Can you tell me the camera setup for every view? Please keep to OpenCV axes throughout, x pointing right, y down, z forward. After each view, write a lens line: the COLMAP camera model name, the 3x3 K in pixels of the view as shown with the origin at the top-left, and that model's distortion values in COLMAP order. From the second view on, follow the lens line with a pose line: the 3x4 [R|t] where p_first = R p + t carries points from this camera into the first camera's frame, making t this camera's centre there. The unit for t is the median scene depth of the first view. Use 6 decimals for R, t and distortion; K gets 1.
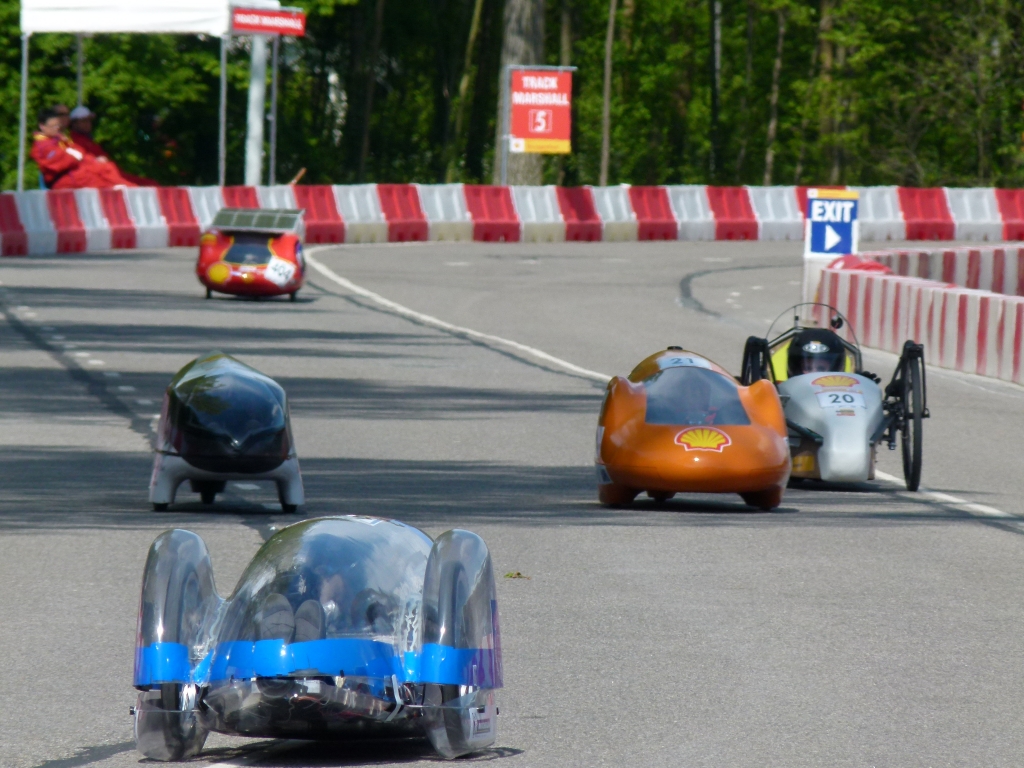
lens RADIAL K [[4449.4, 0, 512.0], [0, 4449.4, 384.0], [0, 0, 1]] dist [-0.335240, 11.240267]
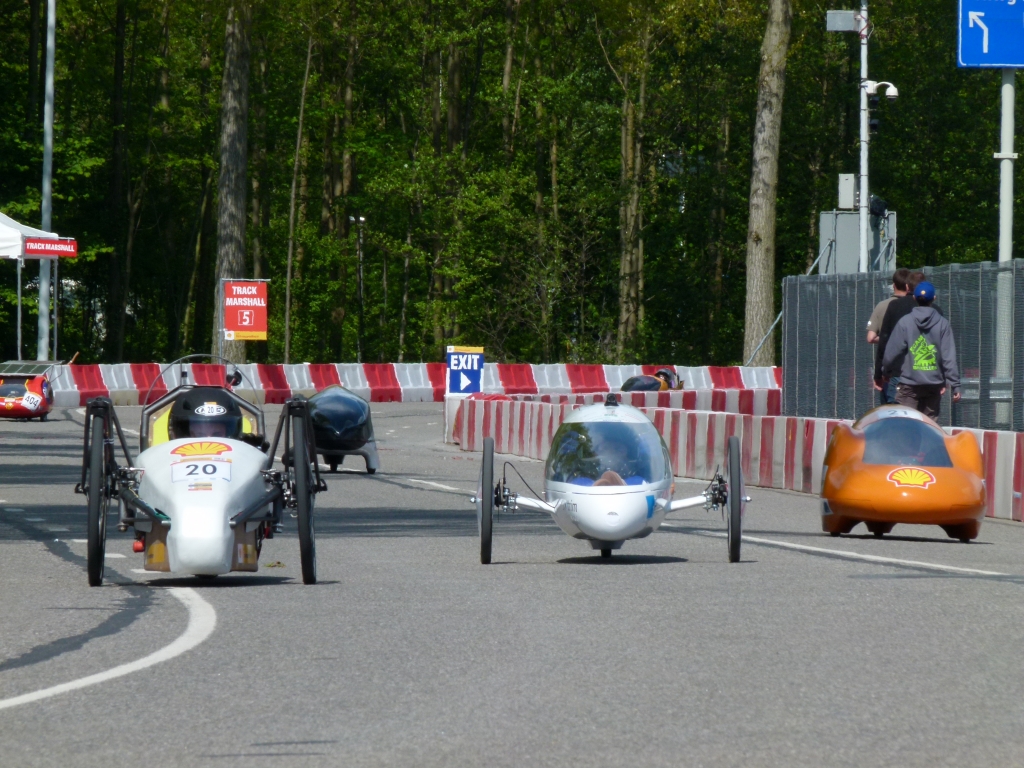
lens RADIAL K [[4449.4, 0, 512.0], [0, 4449.4, 384.0], [0, 0, 1]] dist [-0.335240, 11.240267]
pose [[0.998517, -0.021638, 0.049954, 0.019813], [0.021048, 0.999703, 0.012311, -0.053732], [-0.050205, -0.011241, 0.998676, -0.409875]]
